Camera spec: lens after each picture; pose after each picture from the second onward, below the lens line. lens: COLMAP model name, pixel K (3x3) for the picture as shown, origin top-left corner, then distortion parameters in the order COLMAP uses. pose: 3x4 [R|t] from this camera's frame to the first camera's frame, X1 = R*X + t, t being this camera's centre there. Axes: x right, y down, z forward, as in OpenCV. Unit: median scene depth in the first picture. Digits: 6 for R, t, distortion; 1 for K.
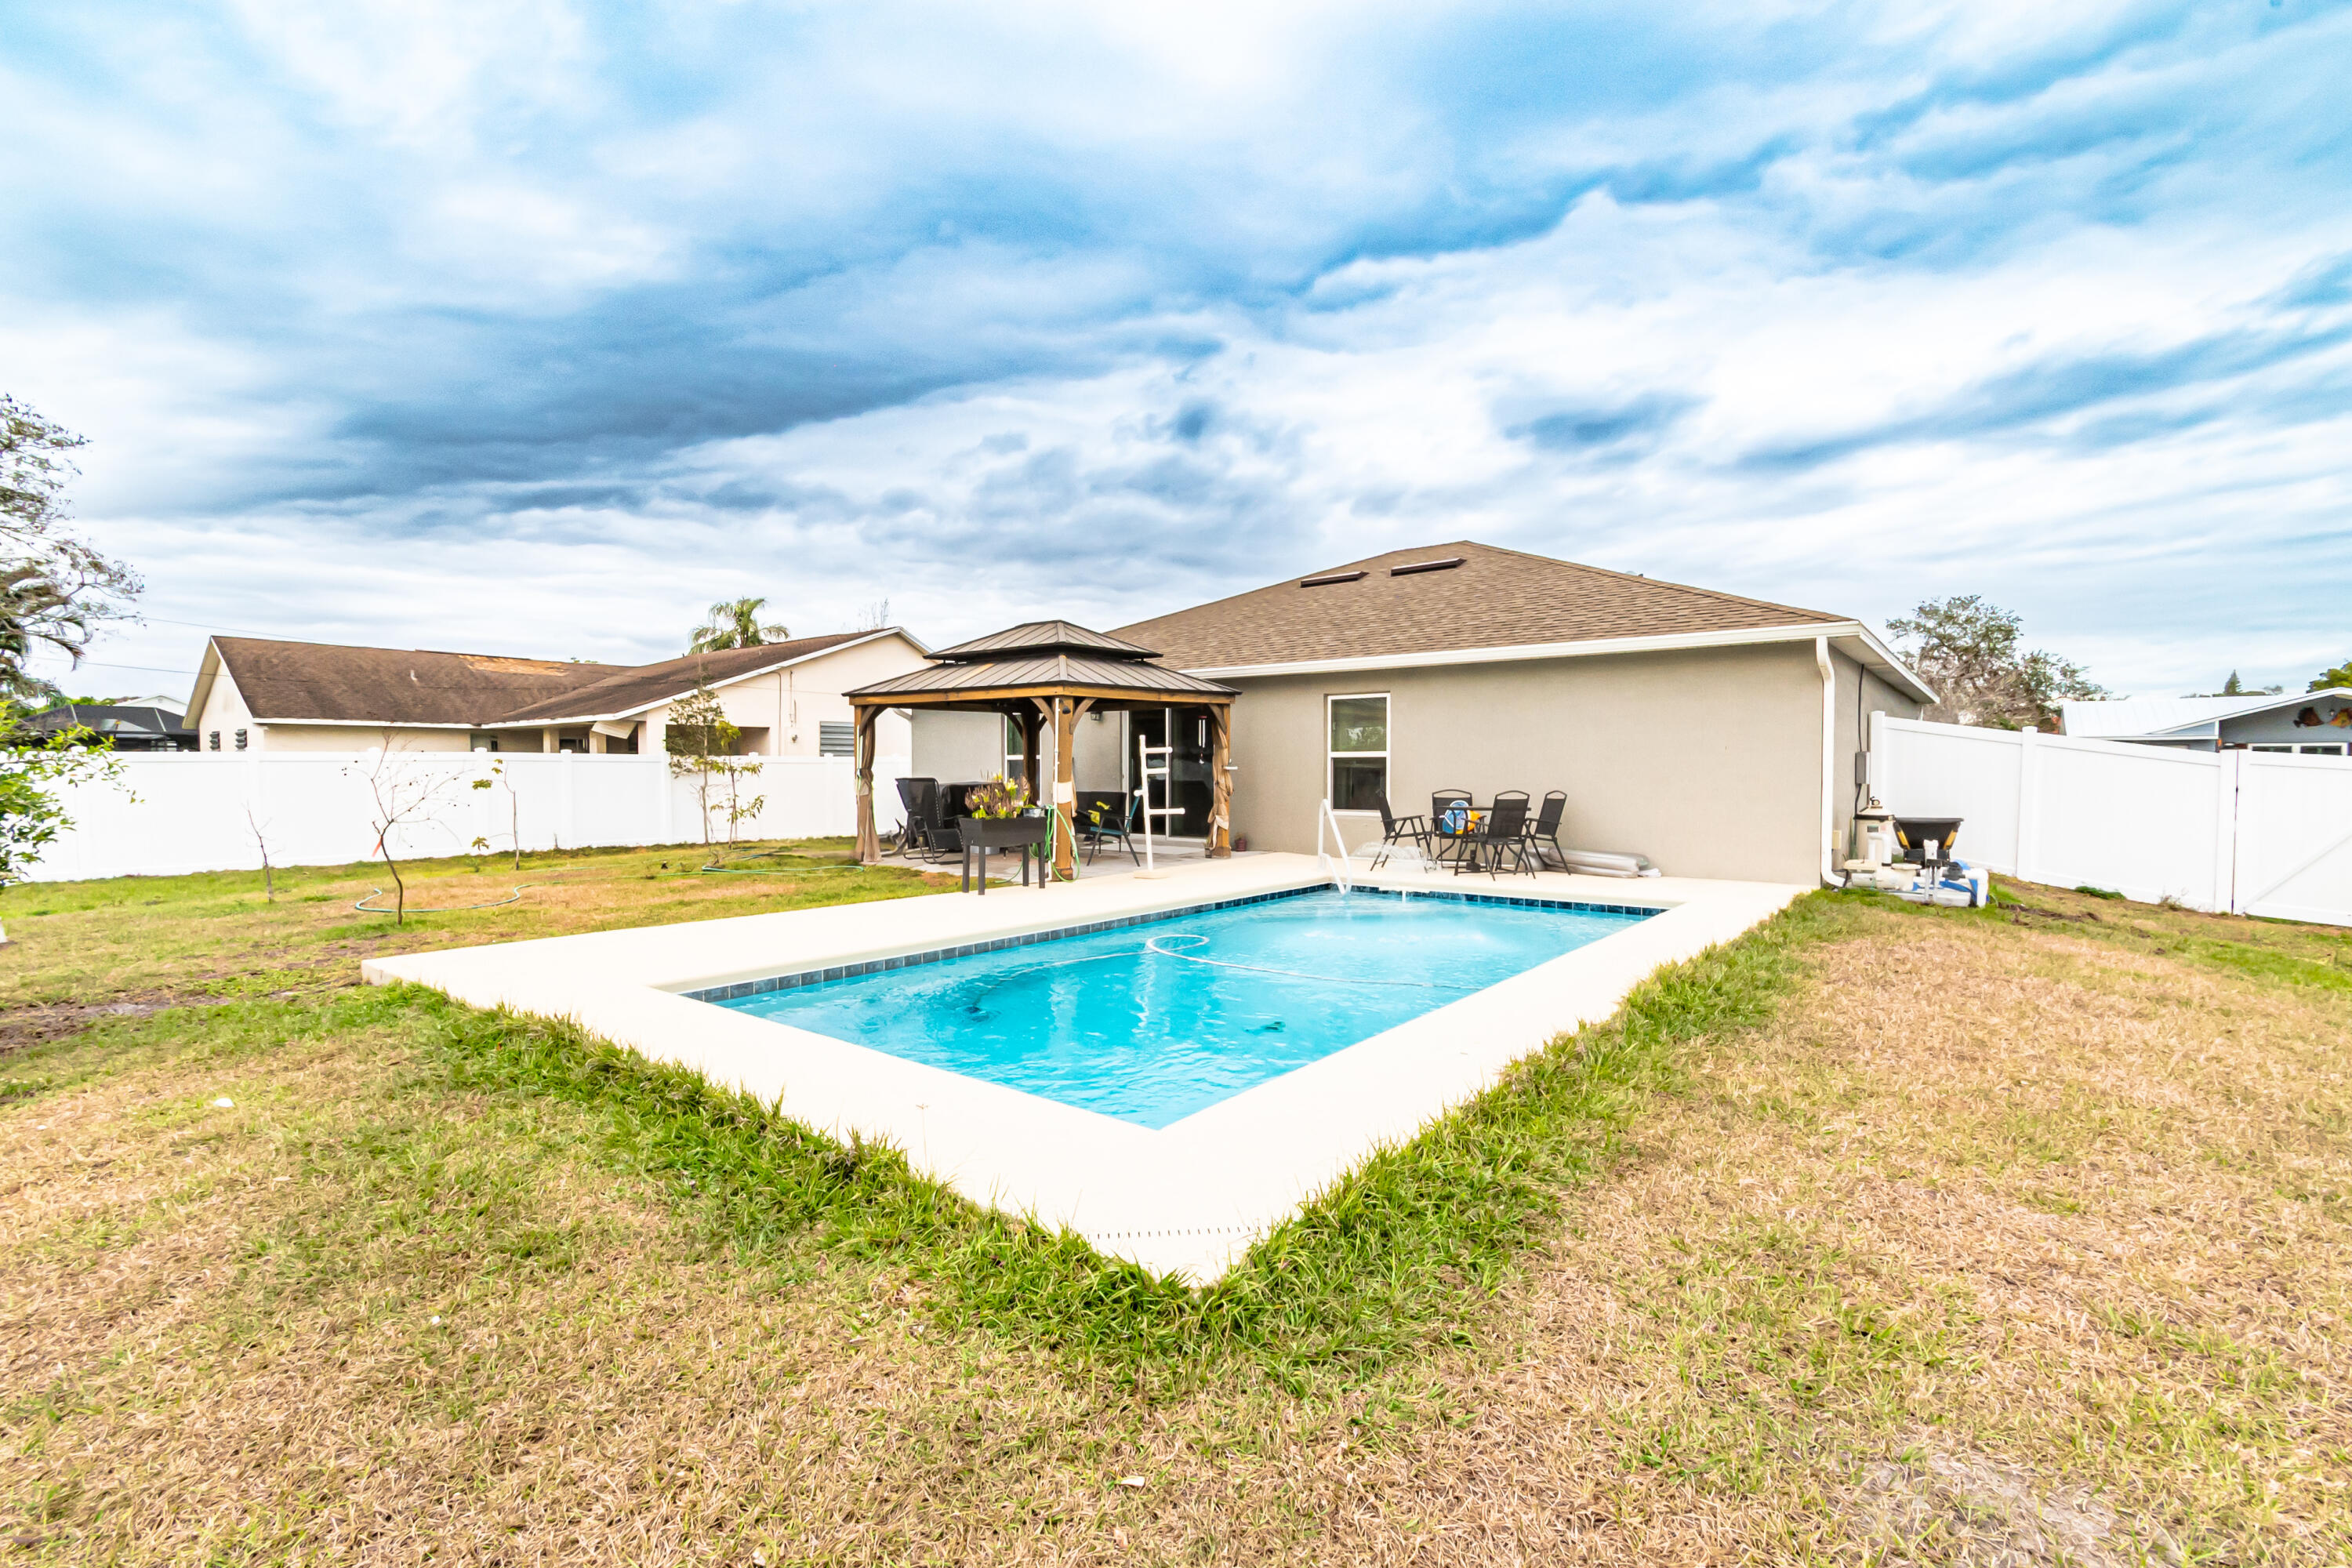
lens RADIAL K [[1041.2, 0, 1177.4], [0, 1041.2, 796.5], [0, 0, 1]] dist [0.002460, -0.000429]
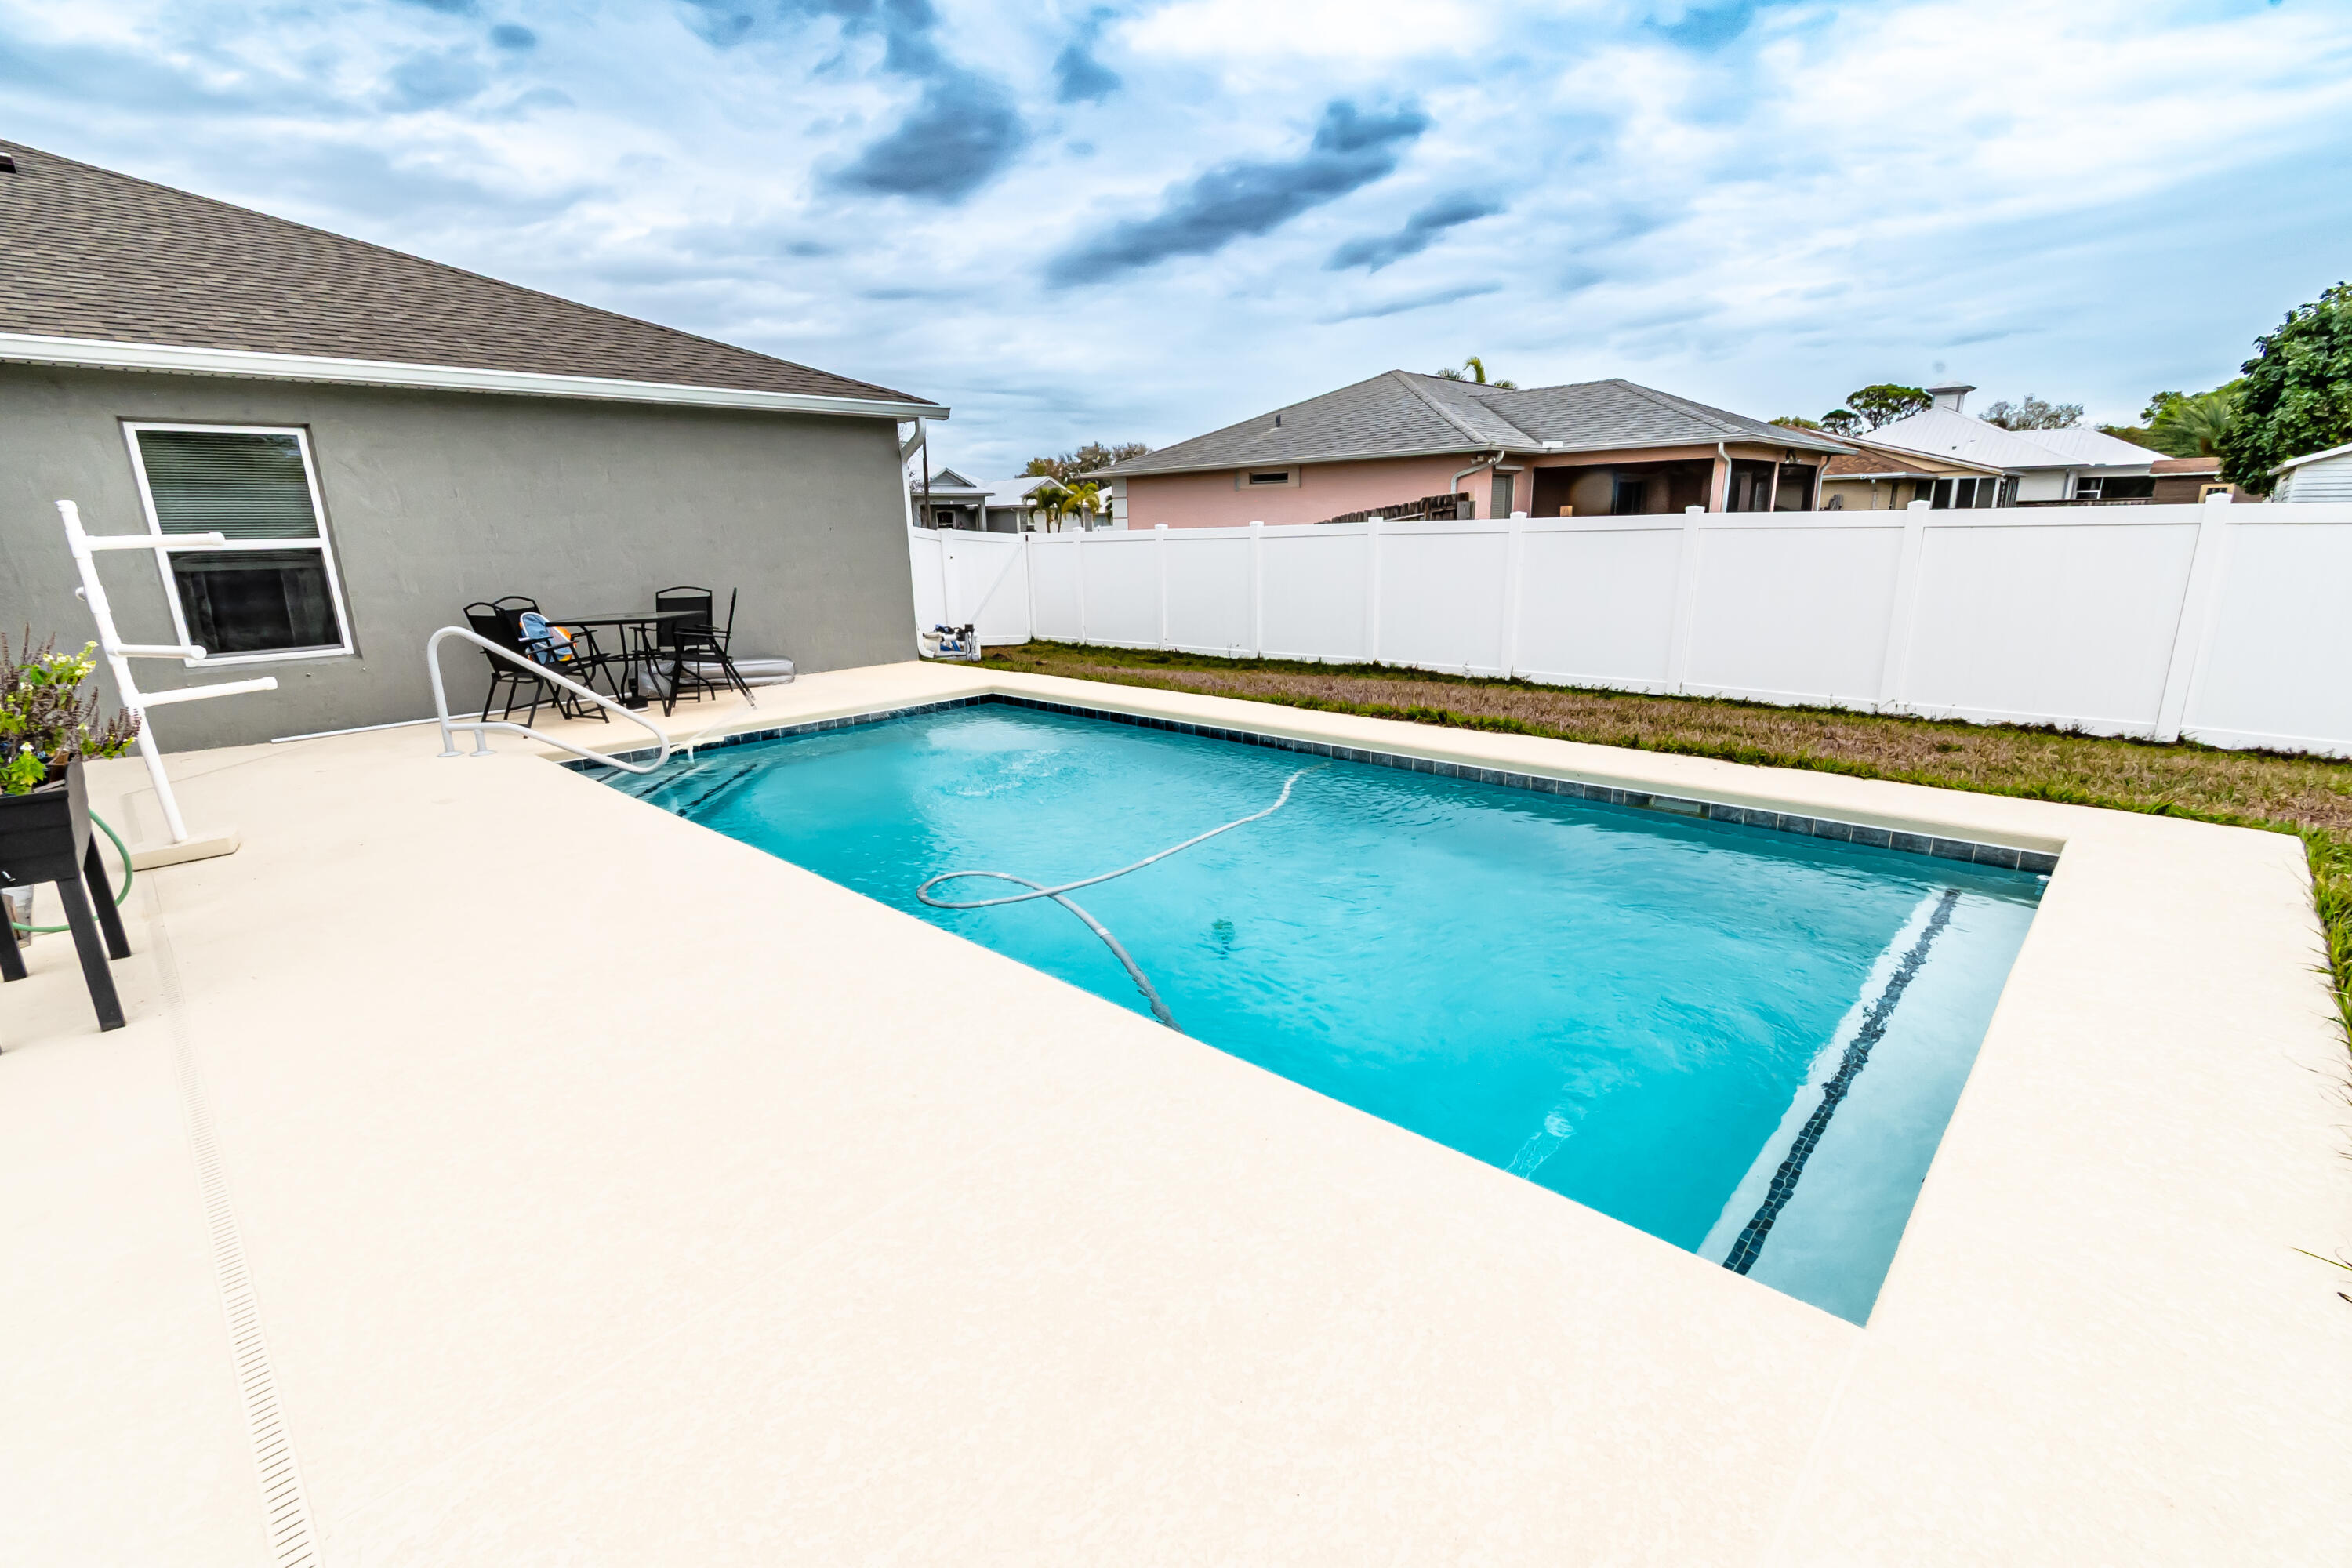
lens RADIAL K [[1041.2, 0, 1177.4], [0, 1041.2, 796.5], [0, 0, 1]] dist [0.002460, -0.000429]
pose [[0.087655, -0.252230, 0.963689, -0.338361], [0.051775, 0.967259, 0.248455, -0.024854], [-0.994804, 0.028117, 0.097845, 0.502337]]
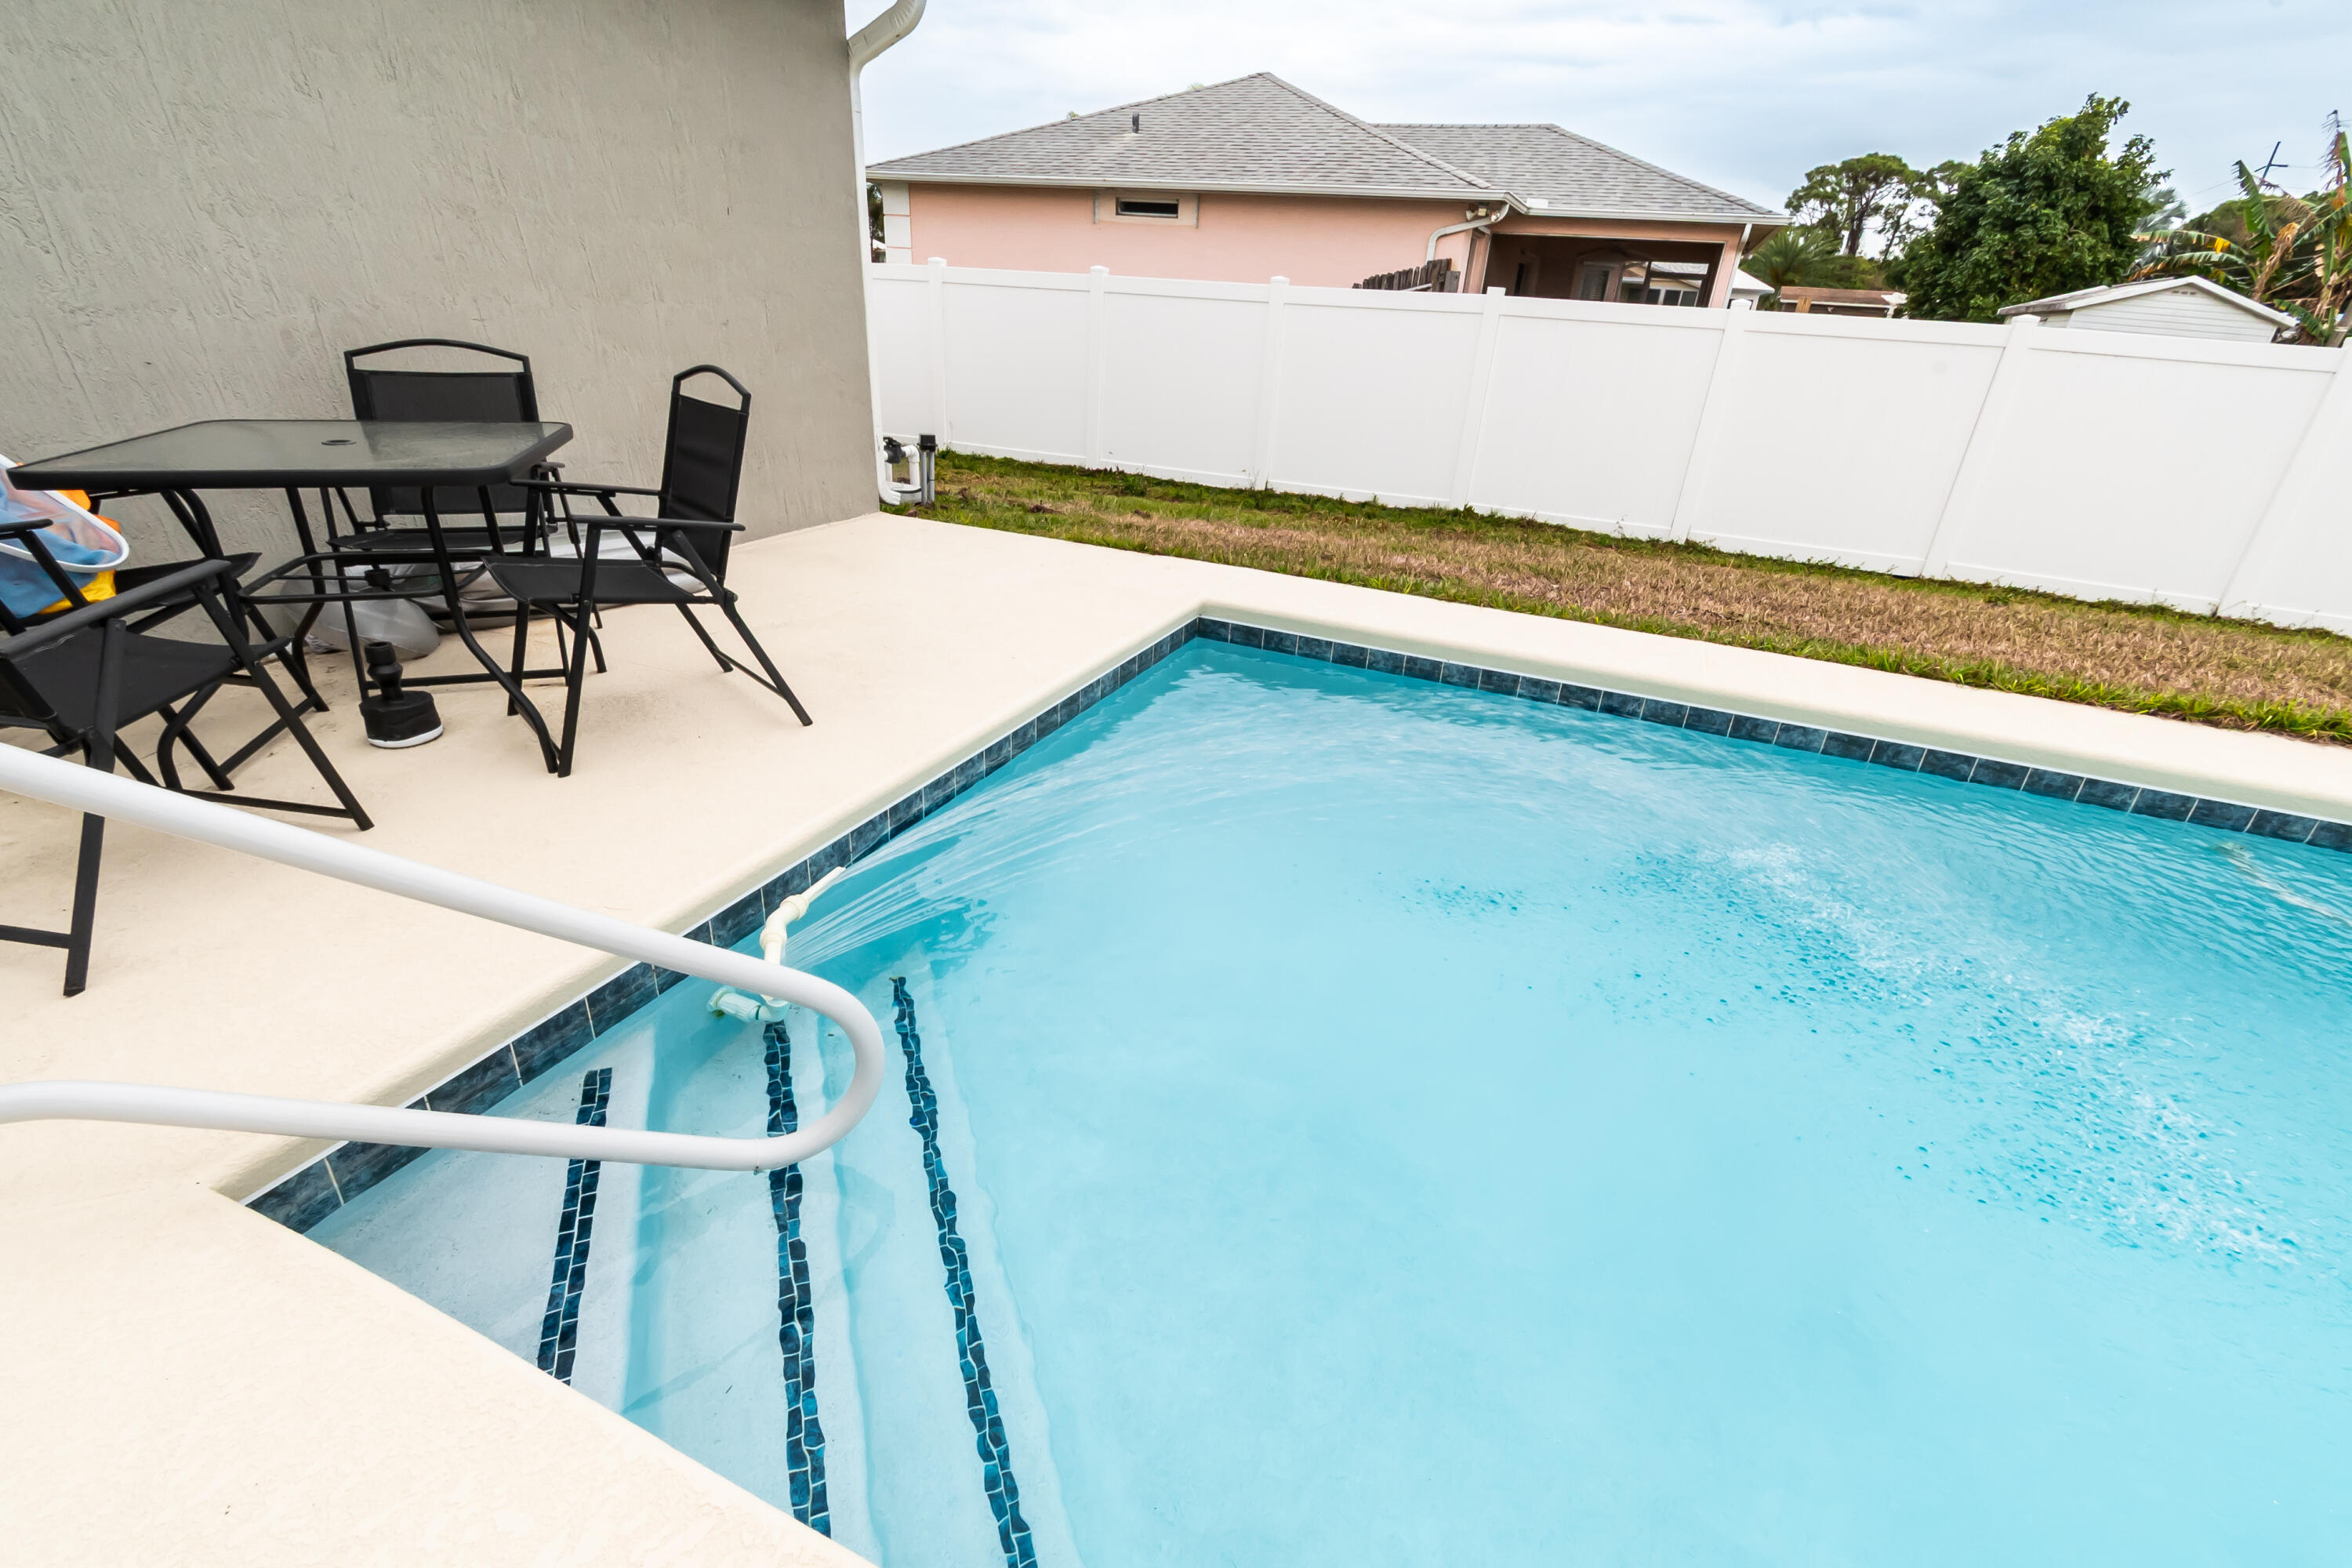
lens RADIAL K [[1041.2, 0, 1177.4], [0, 1041.2, 796.5], [0, 0, 1]] dist [0.002460, -0.000429]
pose [[-0.267363, -0.435015, 0.859813, 0.029124], [-0.032528, 0.895863, 0.443139, -0.023045], [-0.963047, 0.090511, -0.253671, 0.793995]]
